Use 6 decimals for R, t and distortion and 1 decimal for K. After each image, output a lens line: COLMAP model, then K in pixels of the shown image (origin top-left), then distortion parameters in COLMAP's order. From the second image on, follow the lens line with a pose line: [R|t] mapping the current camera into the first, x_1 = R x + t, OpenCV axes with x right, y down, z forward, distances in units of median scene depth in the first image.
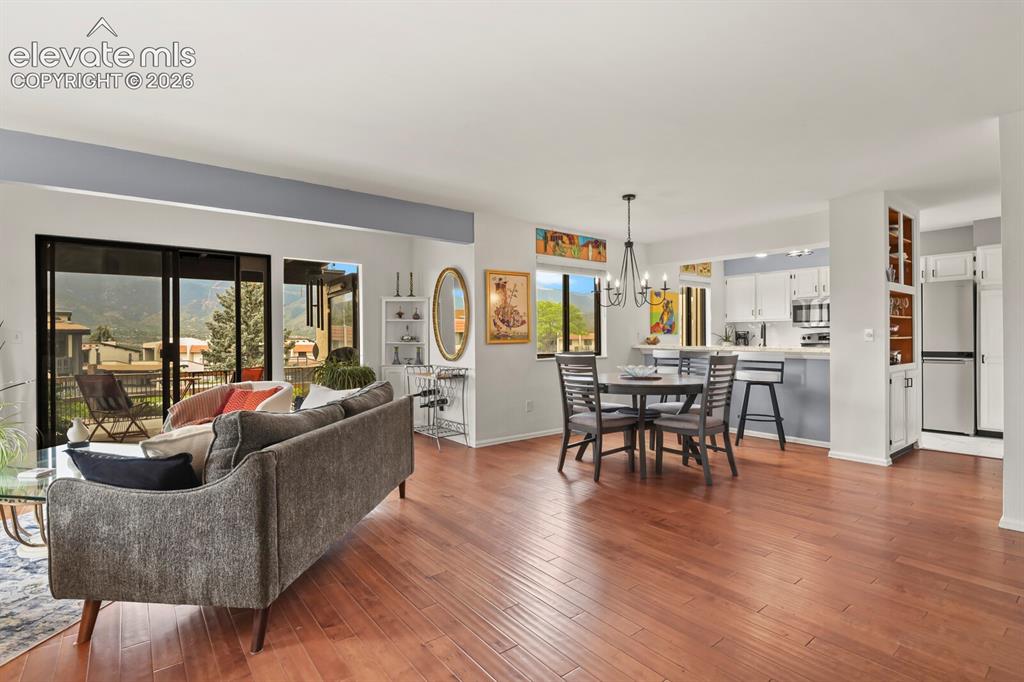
lens RADIAL K [[498.3, 0, 512.7], [0, 498.3, 338.0], [0, 0, 1]] dist [-0.010730, -0.000115]
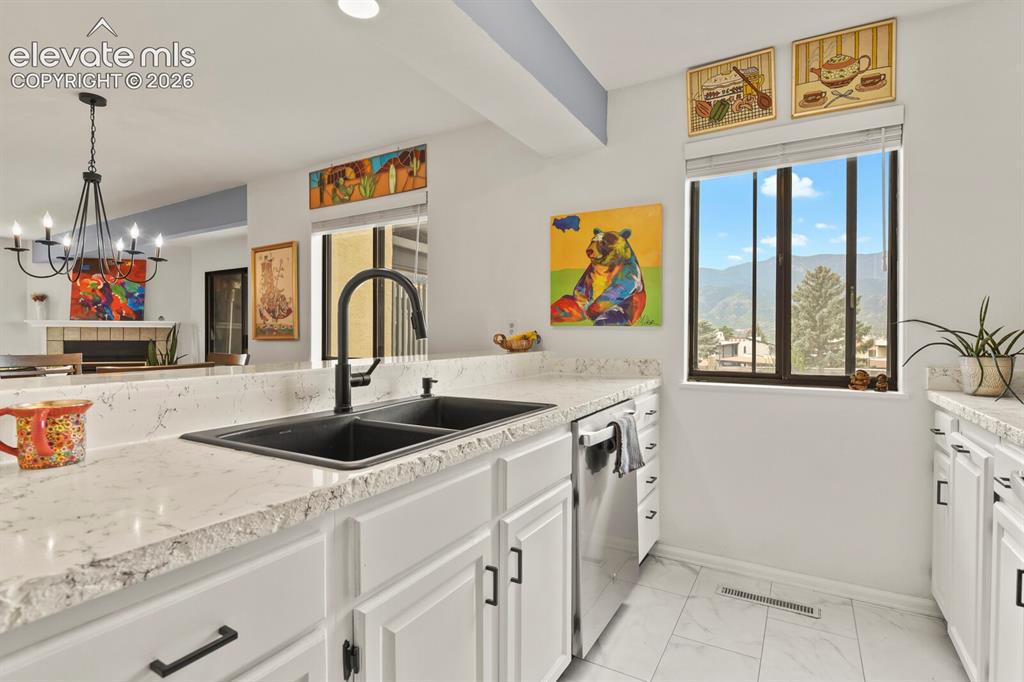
lens RADIAL K [[498.3, 0, 512.9], [0, 498.3, 339.4], [0, 0, 1]] dist [-0.010730, -0.000115]
pose [[0.365648, 0.014472, -0.930641, 0.793774], [-0.005781, 0.999895, 0.013278, -0.002224], [0.930735, 0.000525, 0.365694, 1.015118]]
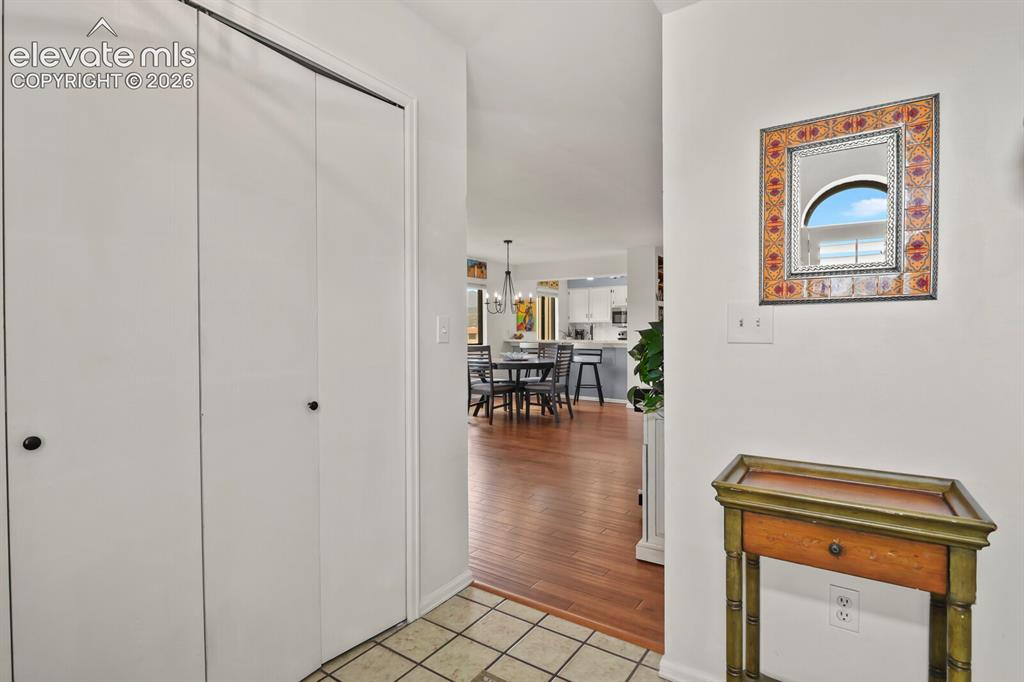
lens RADIAL K [[498.3, 0, 515.5], [0, 498.3, 341.2], [0, 0, 1]] dist [-0.010730, -0.000115]
pose [[0.957396, -0.004453, 0.288742, -0.149758], [0.000459, 0.999903, 0.013901, 0.000389], [-0.288776, -0.013176, 0.957306, -0.377728]]
